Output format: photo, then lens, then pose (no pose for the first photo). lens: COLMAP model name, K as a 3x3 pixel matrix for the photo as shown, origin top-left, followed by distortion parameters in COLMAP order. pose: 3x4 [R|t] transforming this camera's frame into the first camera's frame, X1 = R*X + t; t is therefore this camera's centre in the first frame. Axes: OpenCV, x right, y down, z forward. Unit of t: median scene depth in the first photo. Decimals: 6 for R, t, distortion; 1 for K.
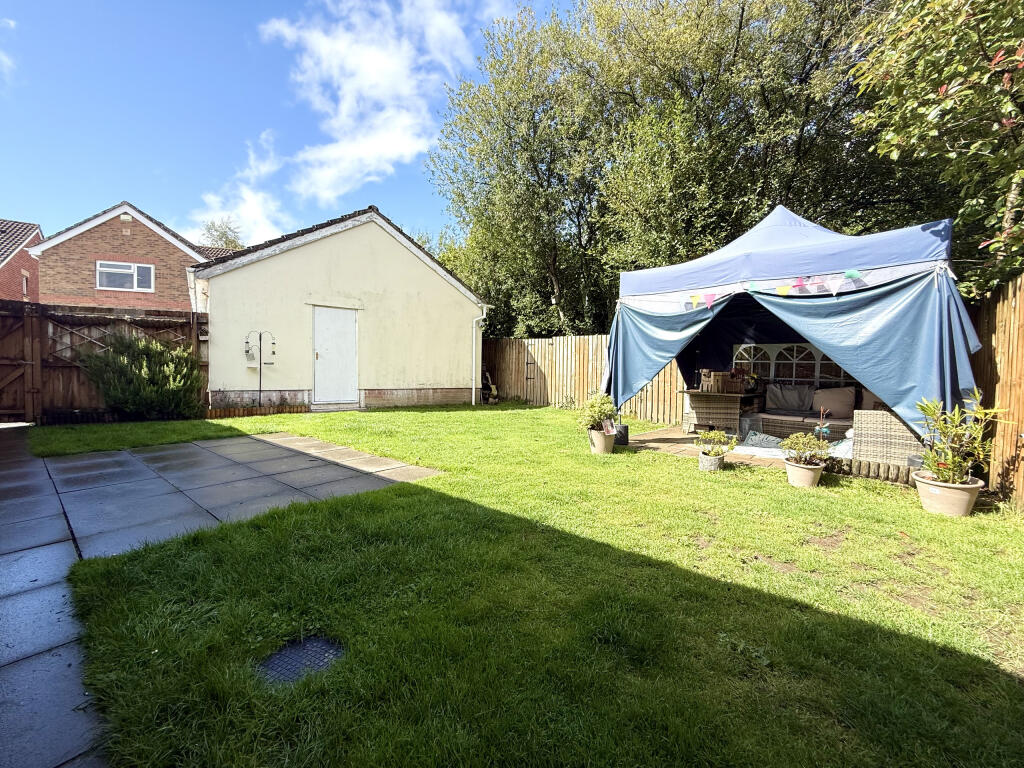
lens RADIAL K [[406.3, 0, 511.3], [0, 406.3, 381.3], [0, 0, 1]] dist [-0.001610, 0.000647]
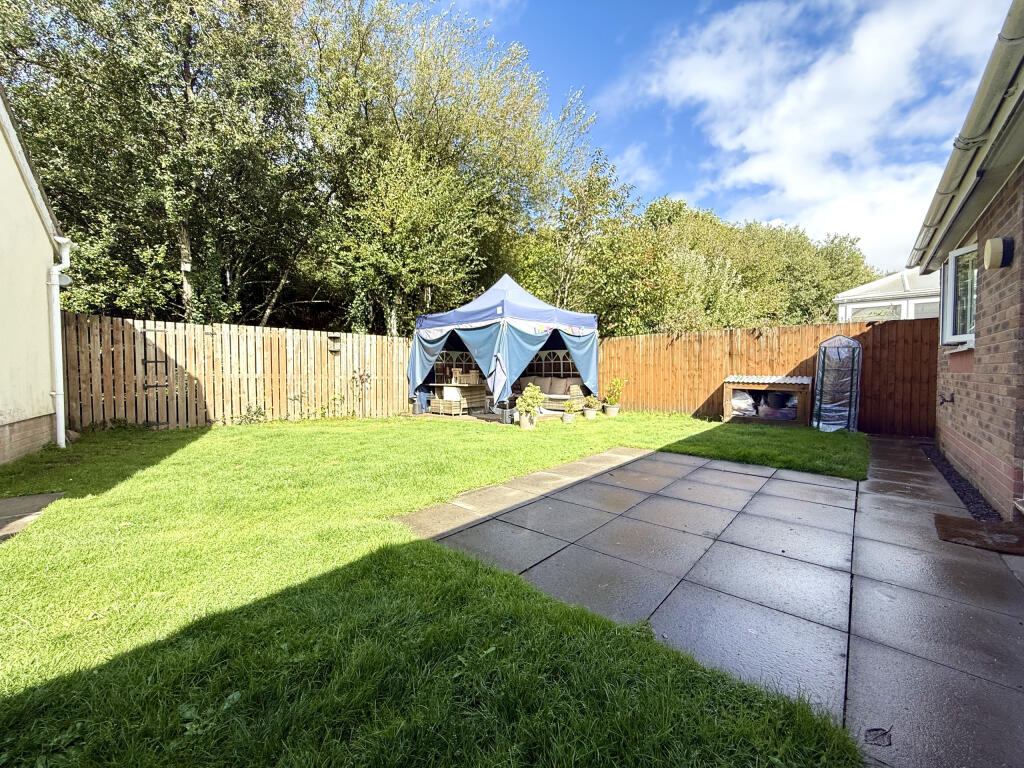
lens RADIAL K [[406.3, 0, 510.6], [0, 406.3, 380.7], [0, 0, 1]] dist [-0.001610, 0.000647]
pose [[0.030233, -0.042126, 0.998655, -0.602898], [0.033234, 0.998601, 0.041118, -0.025803], [-0.998990, 0.031946, 0.031591, 0.515049]]
